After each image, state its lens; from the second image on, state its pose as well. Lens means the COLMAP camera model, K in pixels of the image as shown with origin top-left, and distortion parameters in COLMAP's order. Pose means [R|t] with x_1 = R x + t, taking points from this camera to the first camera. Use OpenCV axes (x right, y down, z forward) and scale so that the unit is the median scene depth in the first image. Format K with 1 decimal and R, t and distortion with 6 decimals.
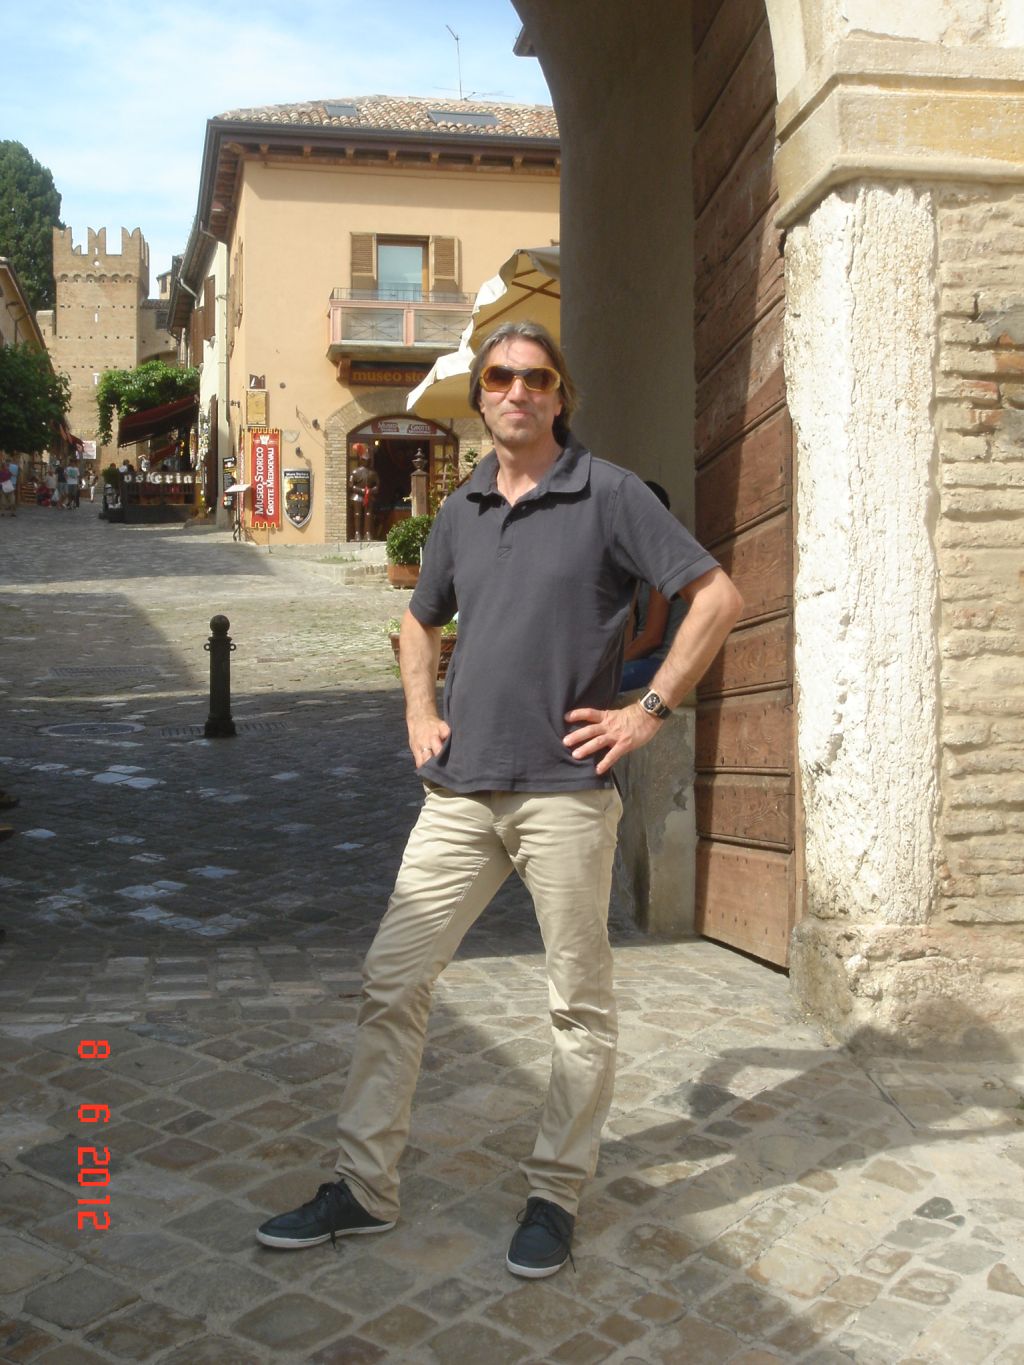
lens RADIAL K [[2072.2, 0, 513.5], [0, 2072.2, 685.4], [0, 0, 1]] dist [-0.003139, 0.000000]
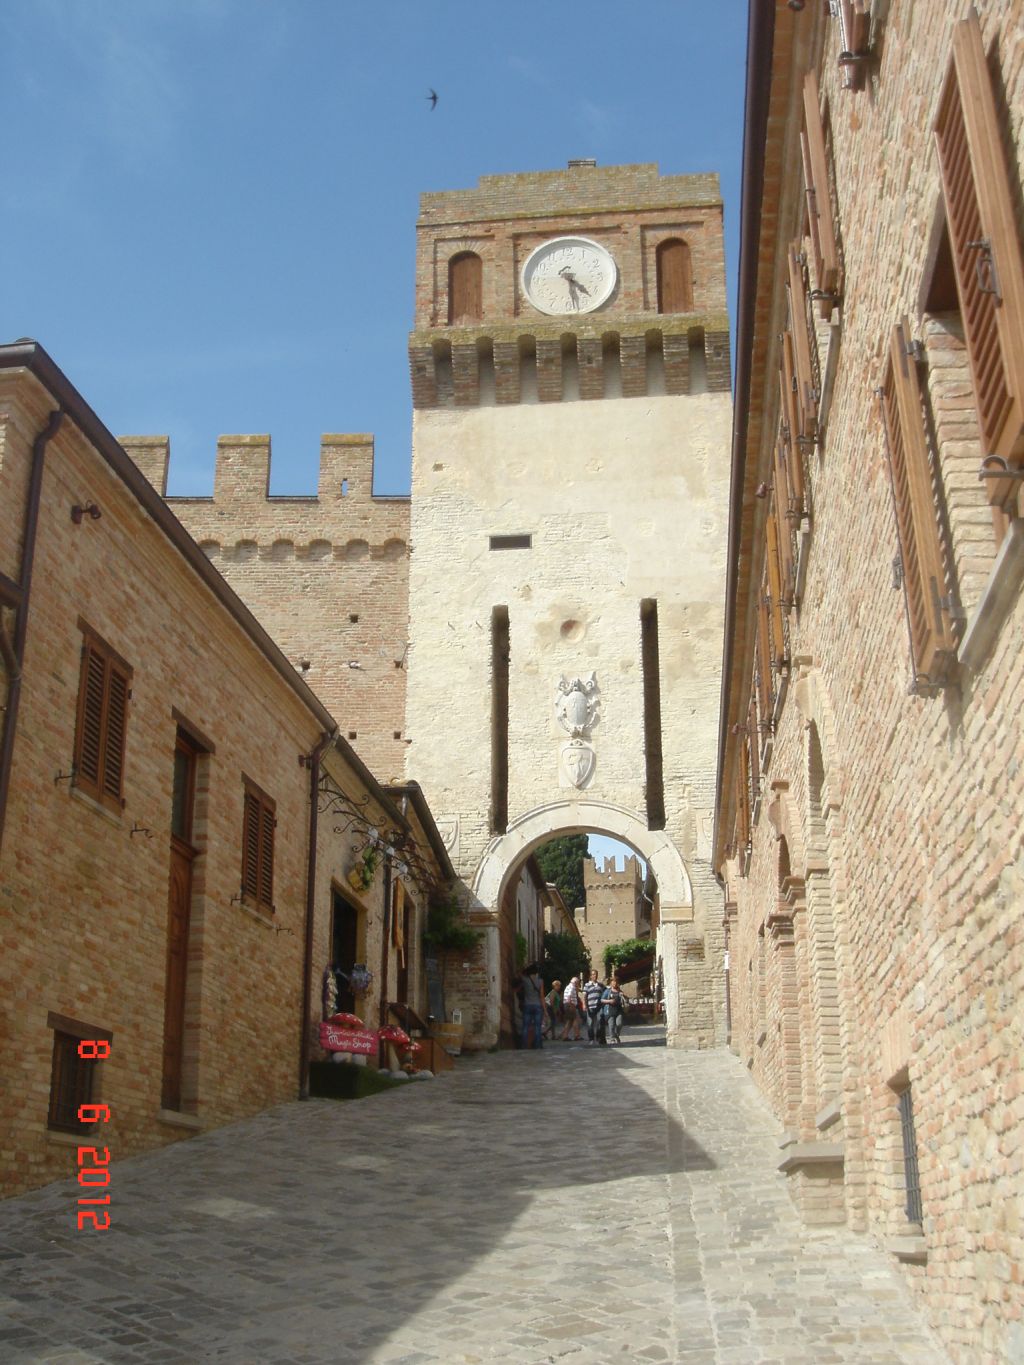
lens RADIAL K [[1531.2, 0, 516.7], [0, 1531.2, 689.8], [0, 0, 1]] dist [-0.144563, 0.000000]
pose [[0.963877, -0.087799, -0.251461, 0.094356], [0.006761, 0.951868, -0.306434, 0.052101], [0.266263, 0.293665, 0.918077, -0.366504]]
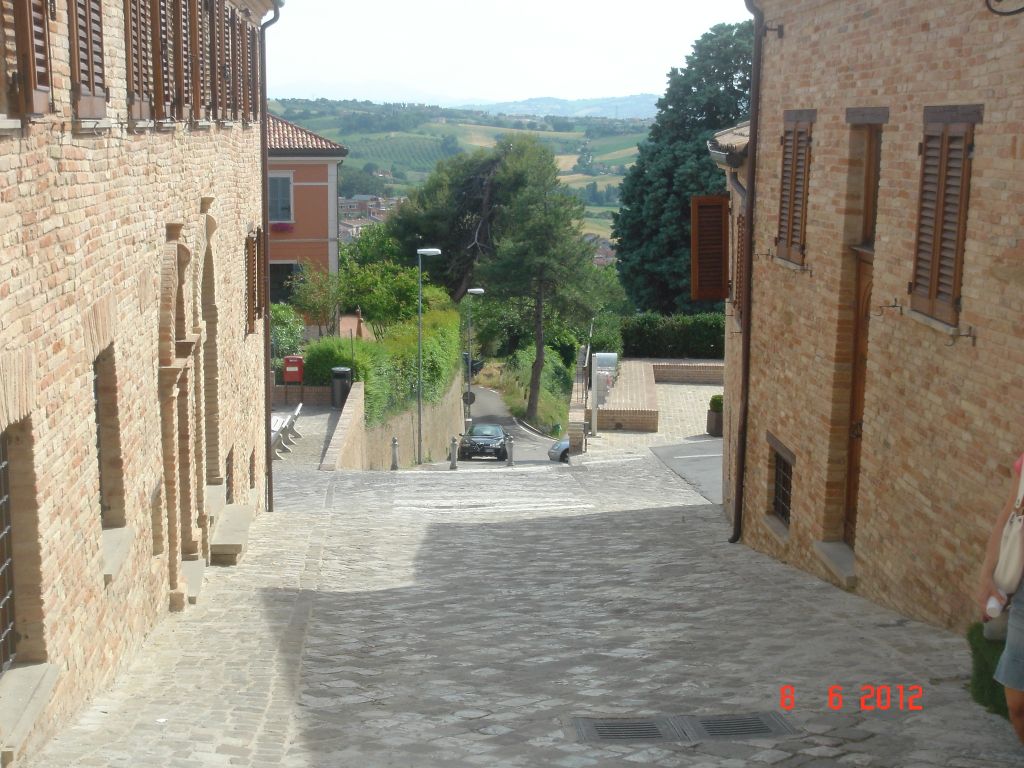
lens RADIAL K [[1554.5, 0, 510.8], [0, 1554.5, 383.7], [0, 0, 1]] dist [-0.003139, 0.000000]
pose [[-0.997519, -0.017003, 0.068318, 0.012924], [-0.008182, 0.991820, 0.127380, -0.008553], [-0.069925, 0.126505, -0.989498, 0.065414]]
